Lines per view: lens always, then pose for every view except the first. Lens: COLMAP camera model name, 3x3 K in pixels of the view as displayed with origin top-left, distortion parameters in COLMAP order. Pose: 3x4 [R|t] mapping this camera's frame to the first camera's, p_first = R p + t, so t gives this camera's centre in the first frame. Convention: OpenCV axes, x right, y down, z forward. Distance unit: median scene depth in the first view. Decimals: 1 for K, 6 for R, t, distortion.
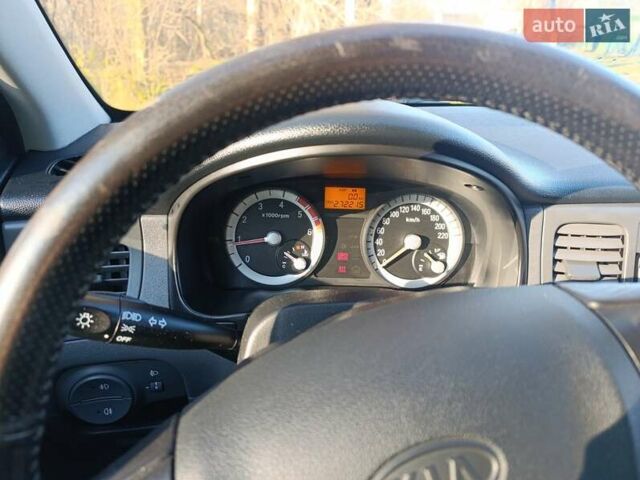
lens RADIAL K [[441.1, 0, 319.8], [0, 441.1, 238.2], [0, 0, 1]] dist [0.056221, -0.061505]
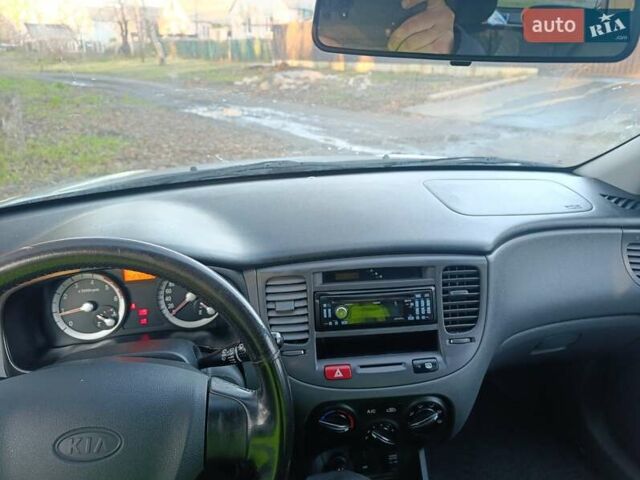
lens RADIAL K [[441.7, 0, 316.0], [0, 441.7, 237.8], [0, 0, 1]] dist [0.055032, -0.069612]
pose [[0.980501, -0.107054, 0.164794, 0.395605], [0.109242, 0.994006, -0.004246, -0.132945], [-0.163351, 0.022166, 0.986319, -0.530242]]
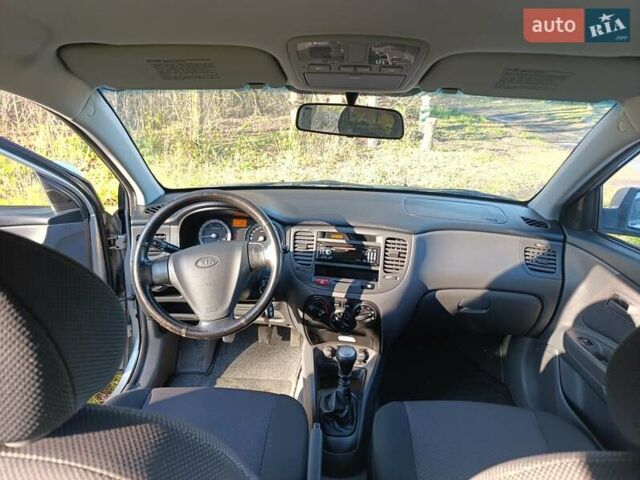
lens RADIAL K [[441.1, 0, 319.8], [0, 441.1, 238.2], [0, 0, 1]] dist [0.056221, -0.061505]
pose [[0.994169, 0.030710, -0.103367, 0.887873], [-0.041012, 0.994236, -0.099059, 0.274347], [0.099729, 0.102721, 0.989698, -1.821710]]
